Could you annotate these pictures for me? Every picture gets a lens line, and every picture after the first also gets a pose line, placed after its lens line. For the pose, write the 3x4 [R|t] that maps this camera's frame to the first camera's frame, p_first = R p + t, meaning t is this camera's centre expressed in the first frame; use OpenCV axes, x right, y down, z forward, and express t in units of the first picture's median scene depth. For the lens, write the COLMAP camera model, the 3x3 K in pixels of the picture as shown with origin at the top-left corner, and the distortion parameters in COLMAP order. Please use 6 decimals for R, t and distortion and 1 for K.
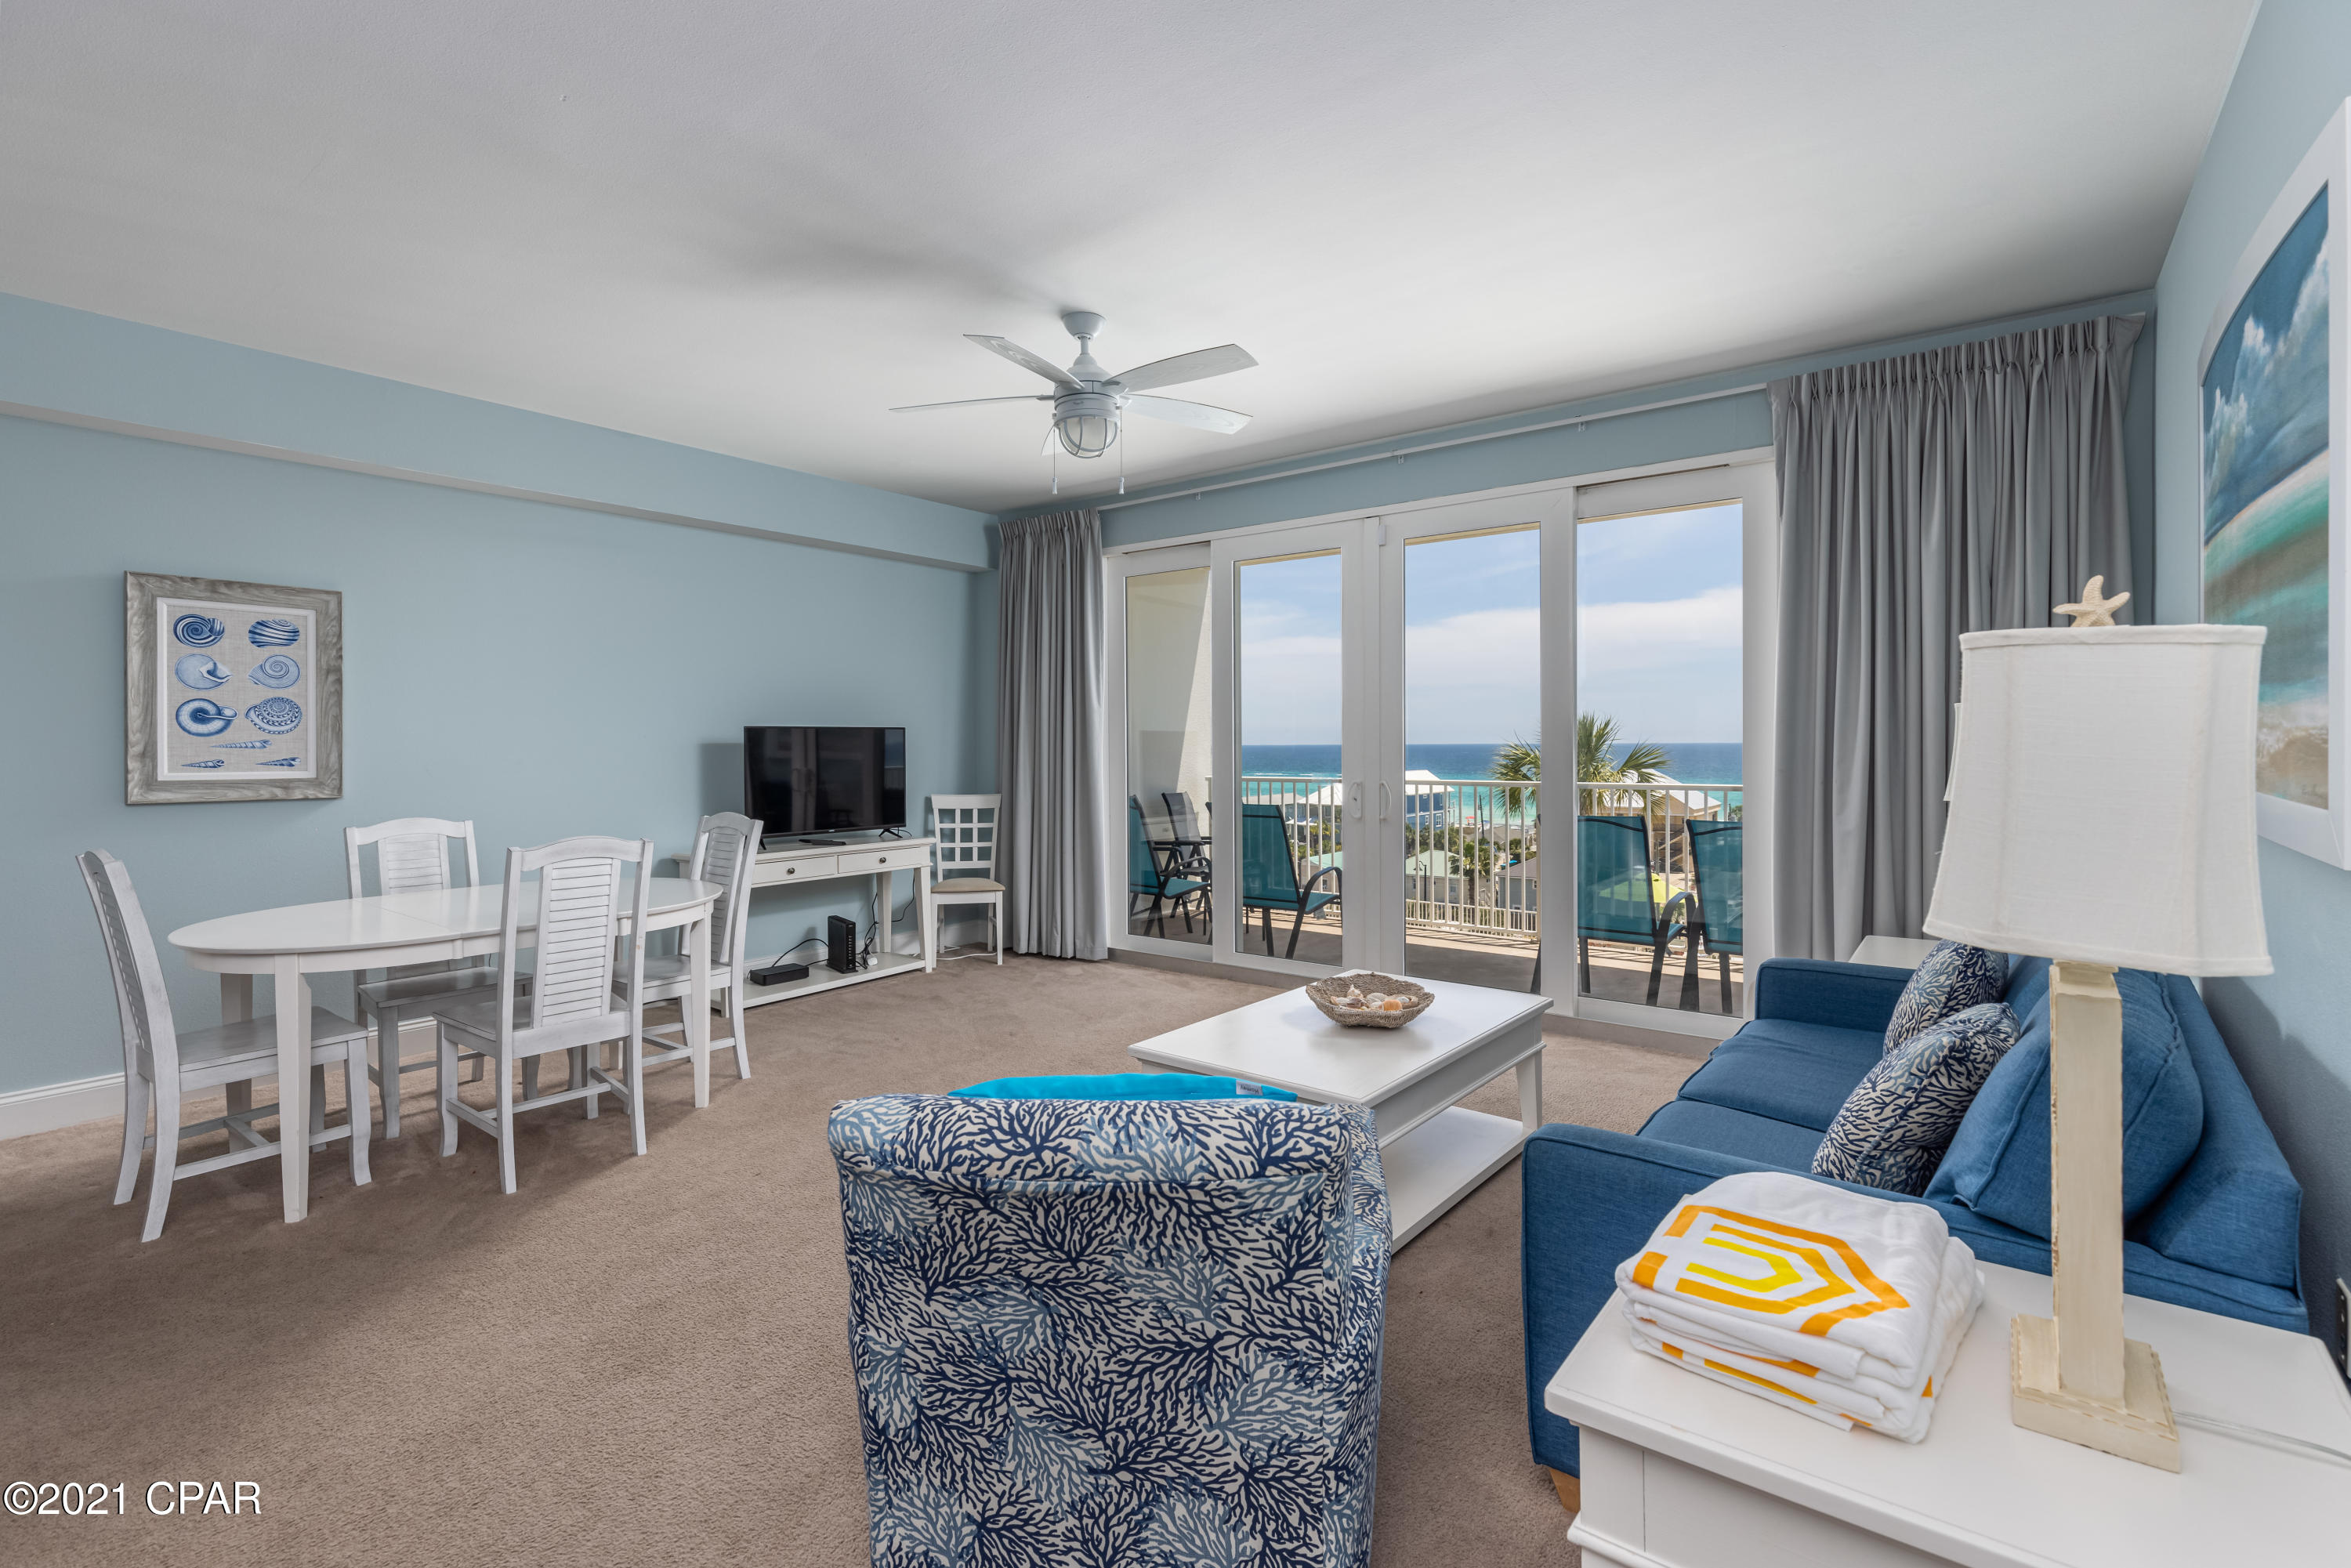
lens RADIAL K [[1089.9, 0, 1140.8], [0, 1089.9, 766.7], [0, 0, 1]] dist [0.009859, -0.000826]
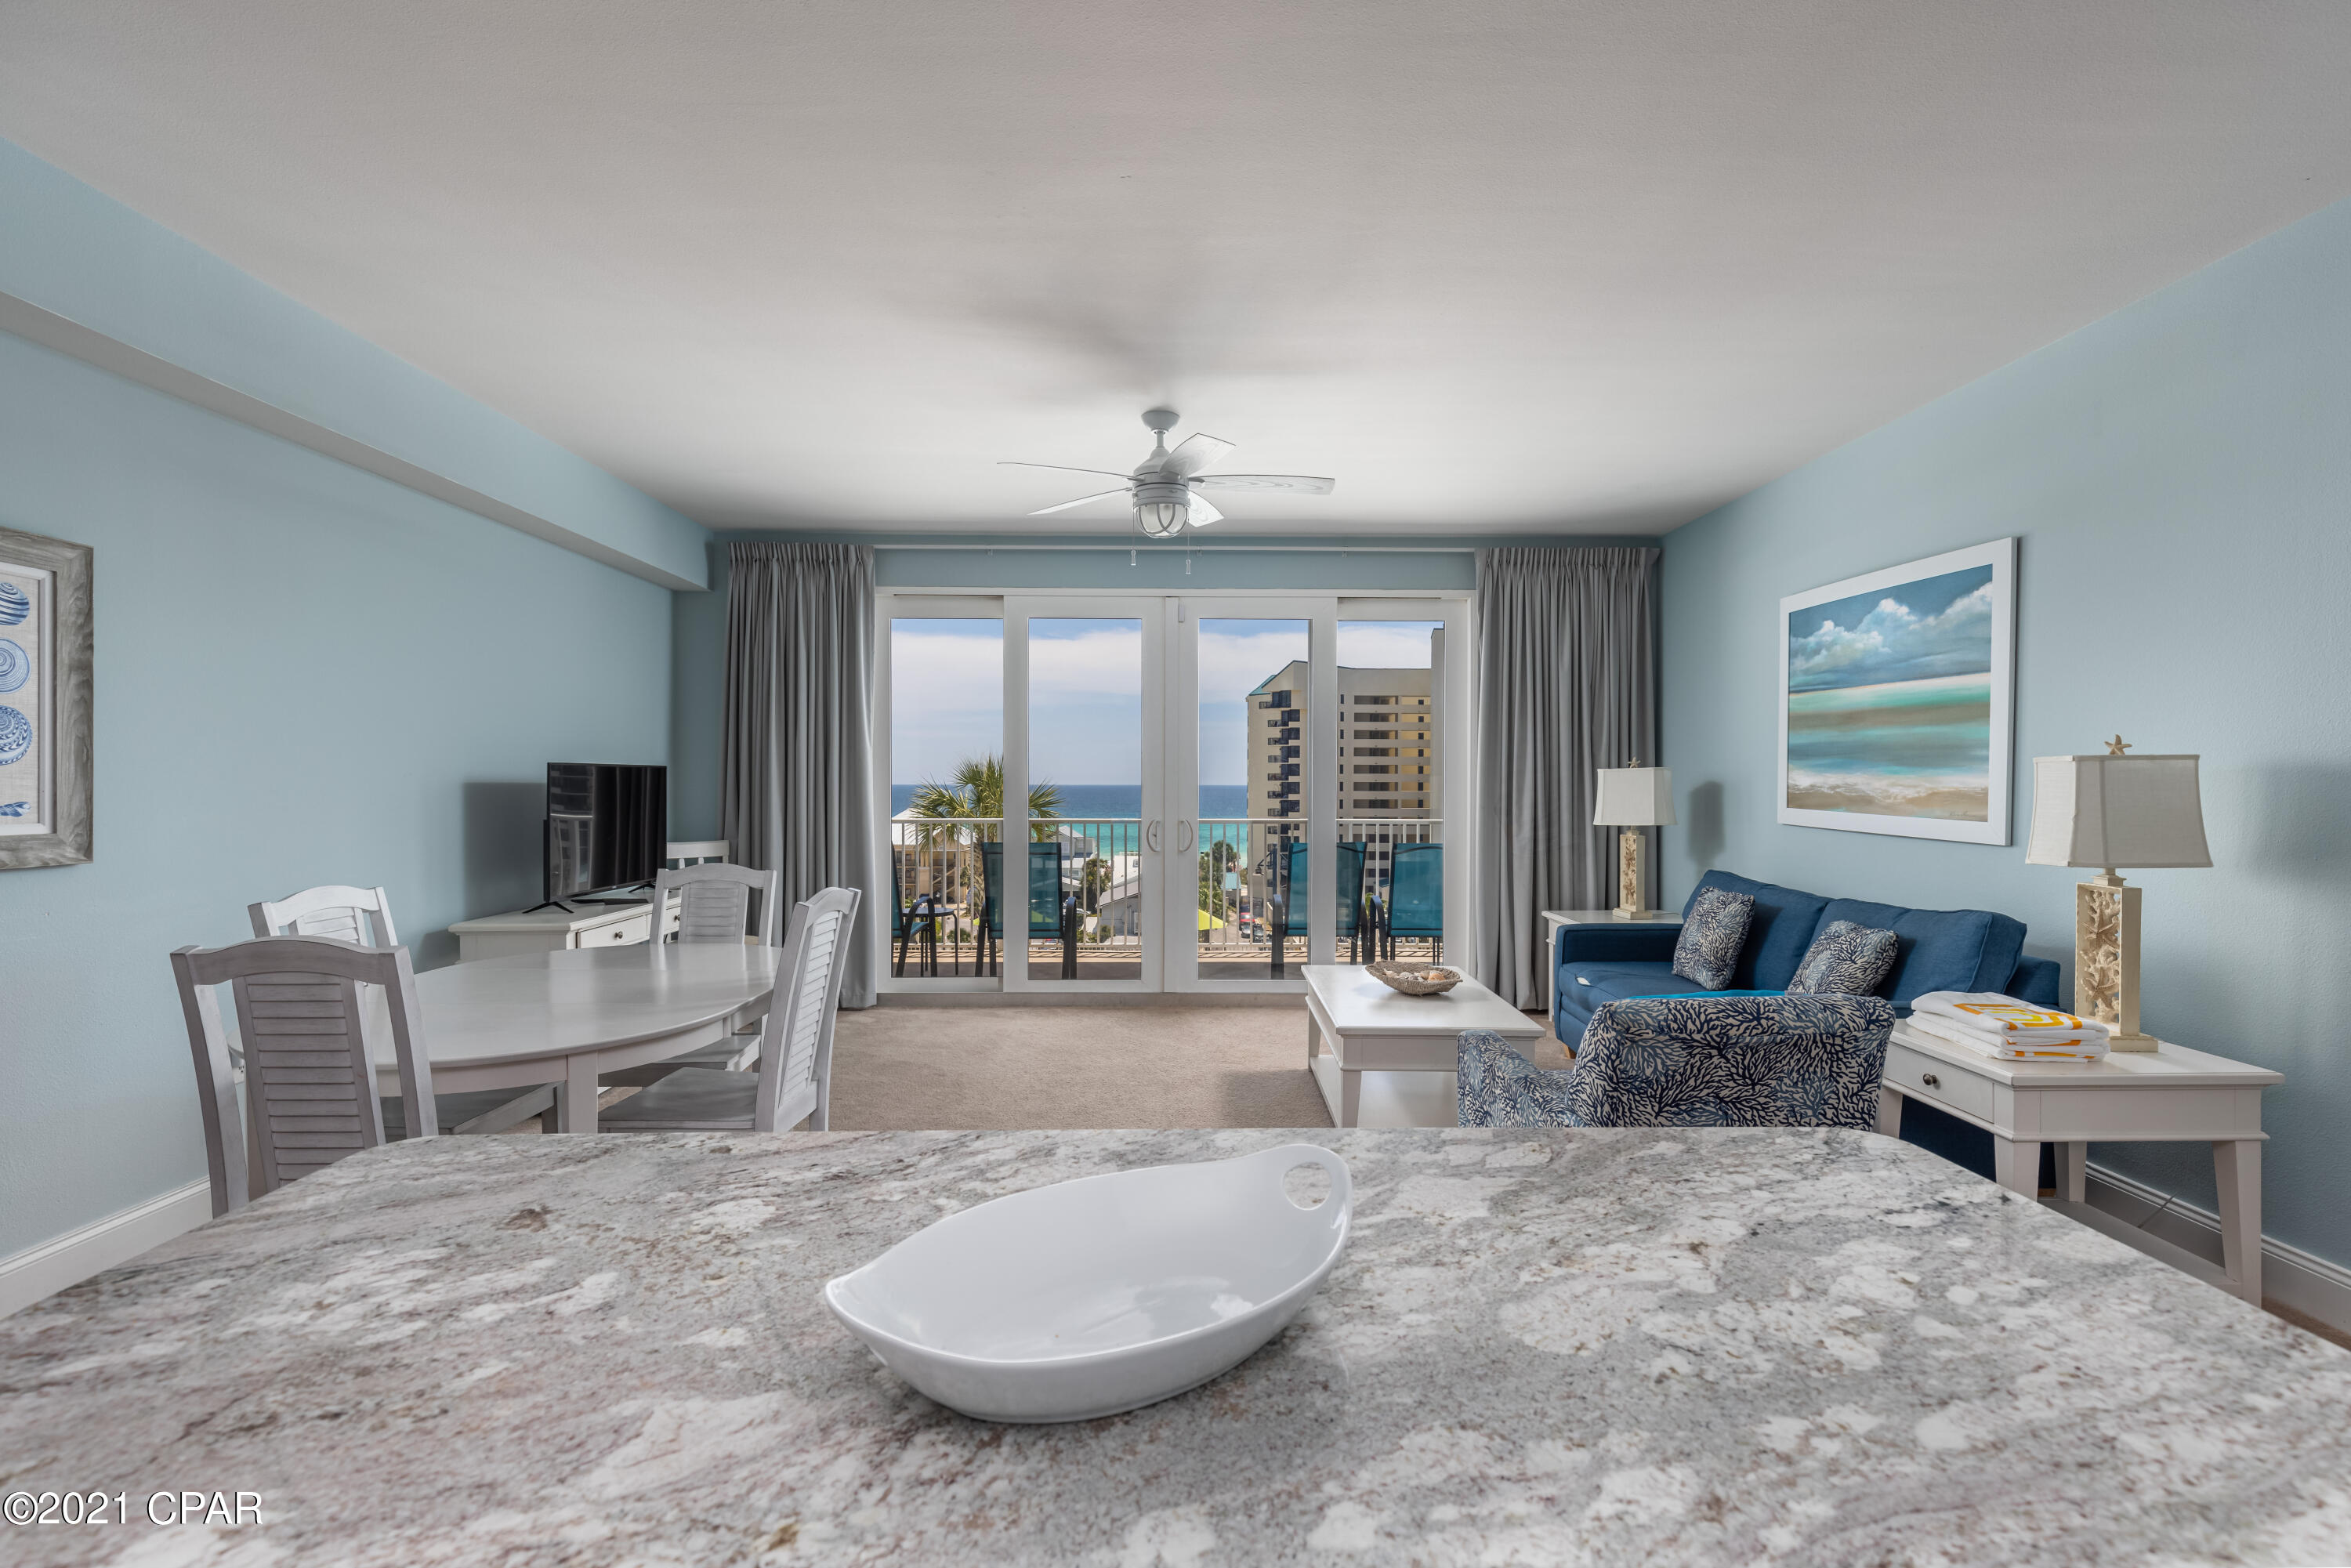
lens RADIAL K [[1106.3, 0, 1181.0], [0, 1106.3, 797.0], [0, 0, 1]] dist [0.020382, -0.013135]
pose [[0.775012, 0.000177, 0.631946, -0.617289], [0.005695, 0.999957, -0.007265, -0.002121], [-0.631920, 0.009229, 0.774978, 0.072536]]
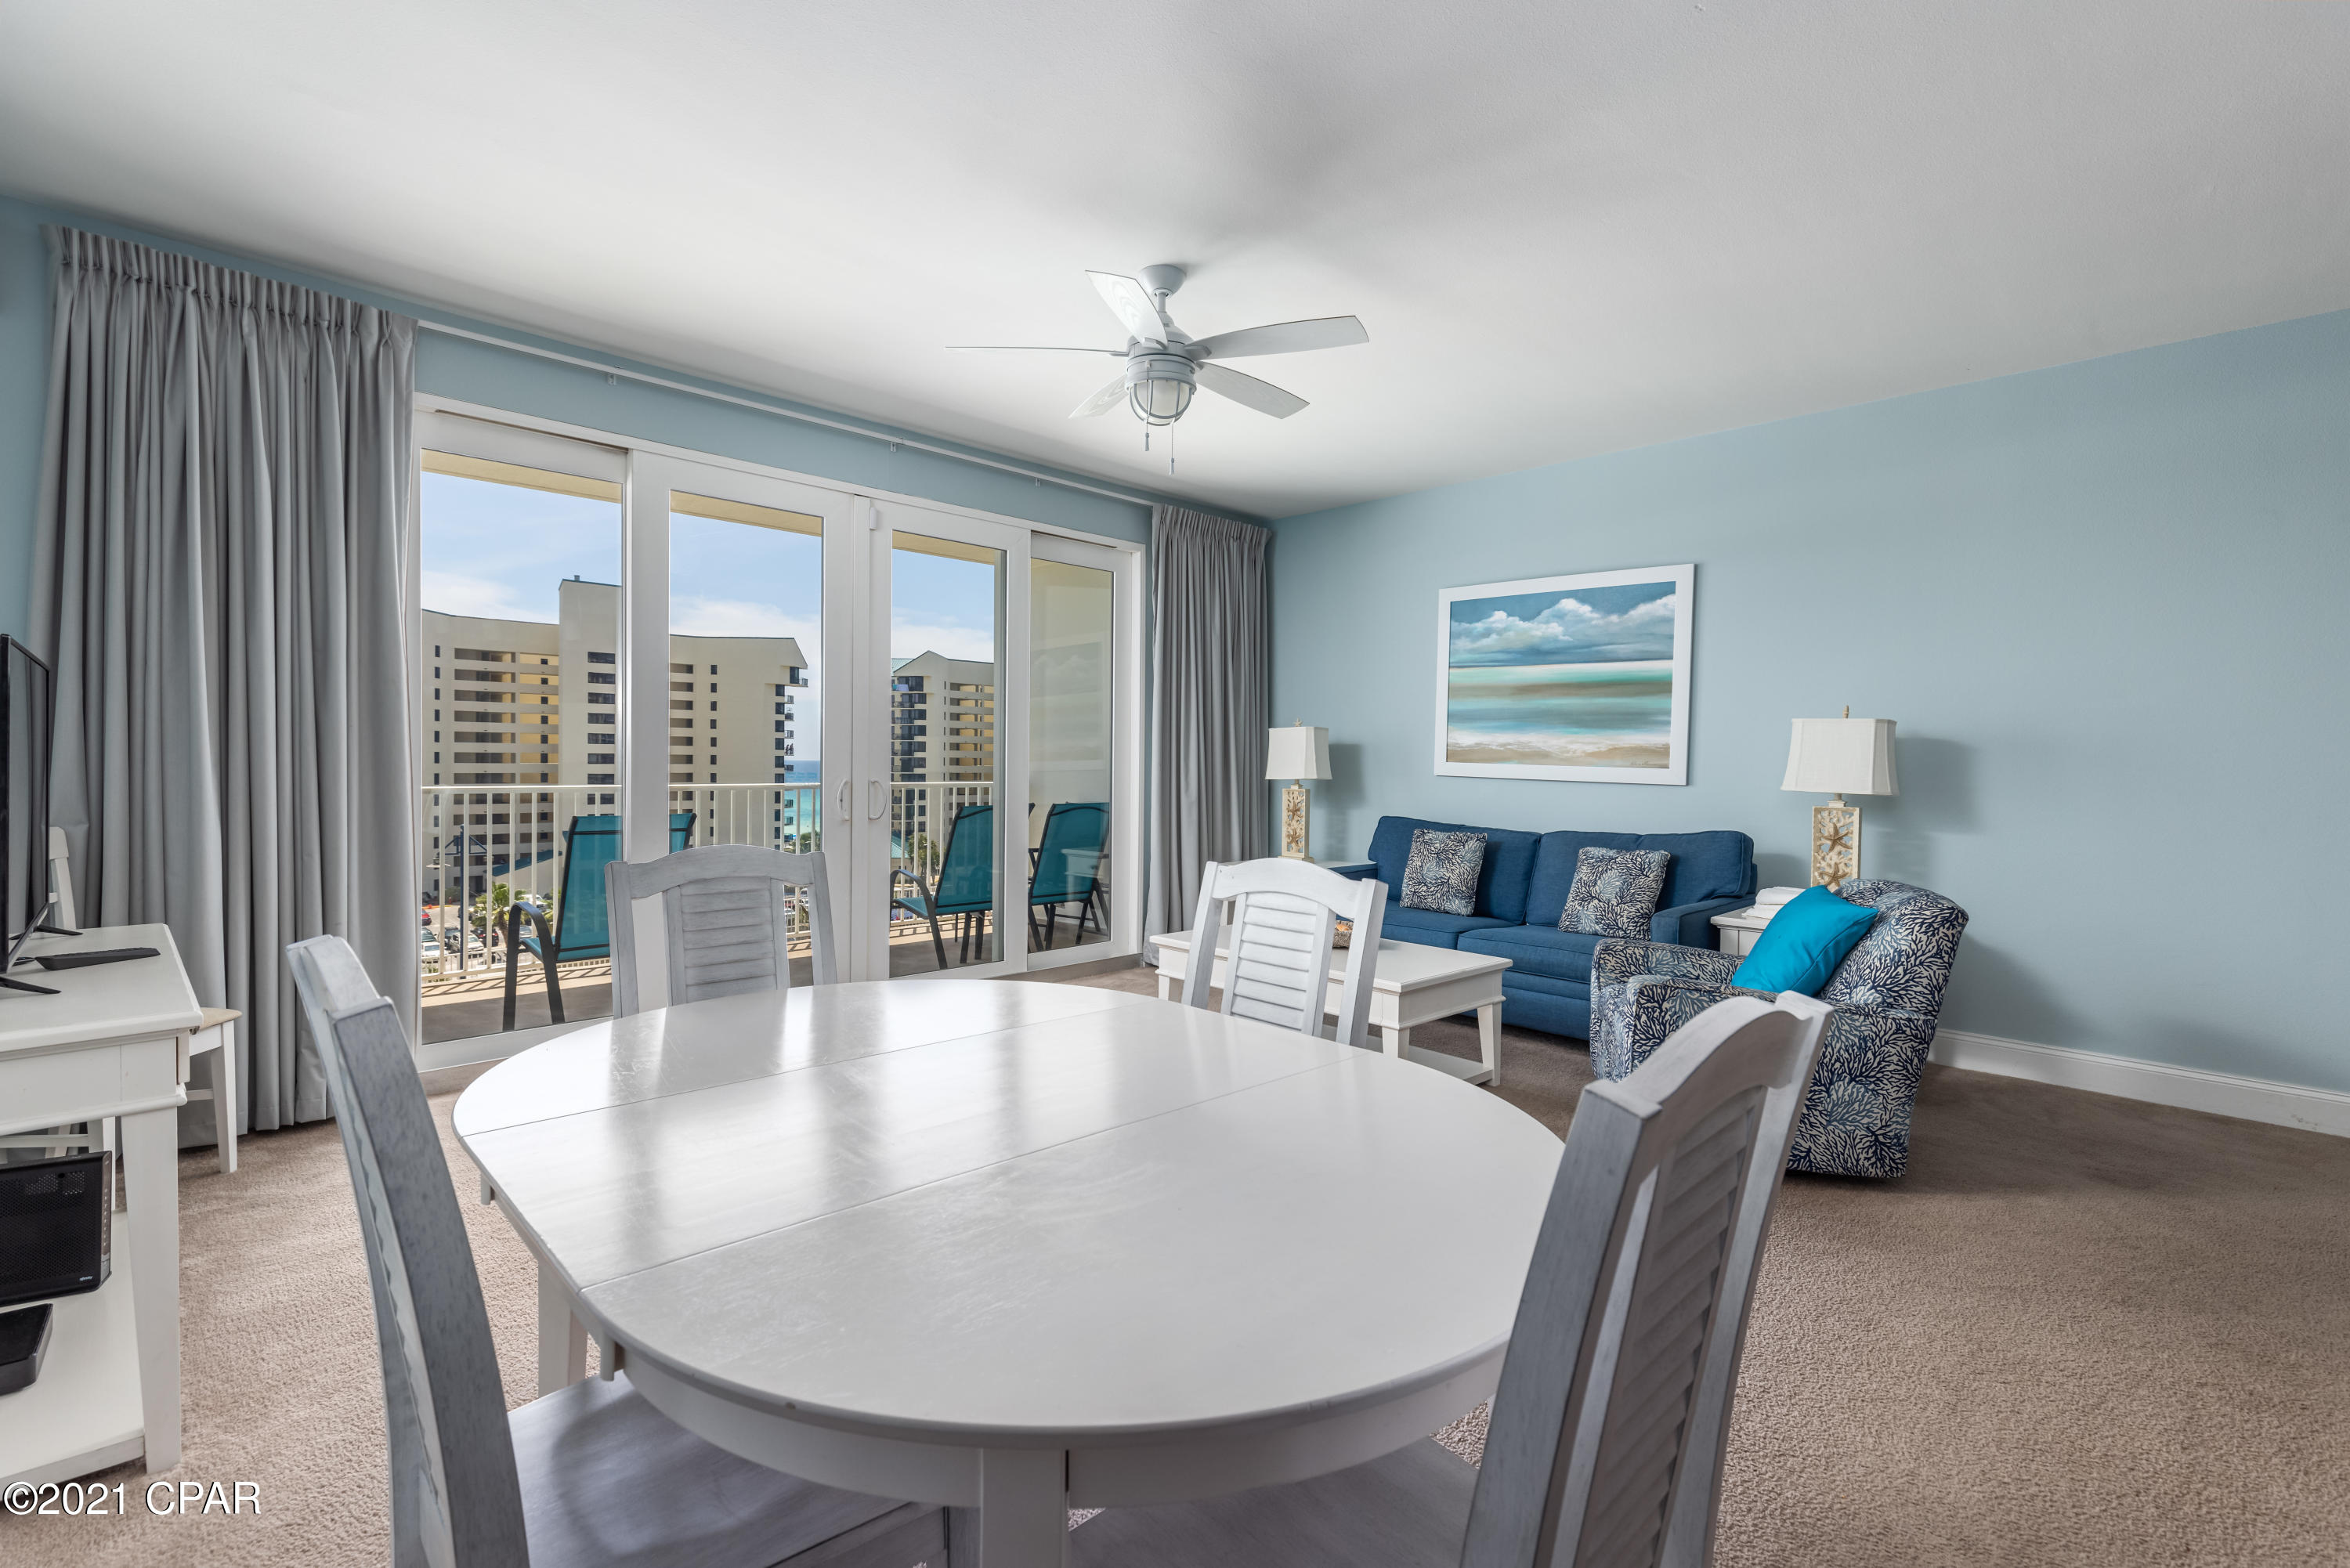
lens RADIAL K [[1080.9, 0, 1175.0], [0, 1080.9, 784.0], [0, 0, 1]] dist [0.001390, 0.010676]
pose [[0.097191, -0.013730, 0.995171, -0.782197], [0.011735, 0.999851, 0.012649, 0.009802], [-0.995197, 0.010449, 0.097337, 0.737562]]
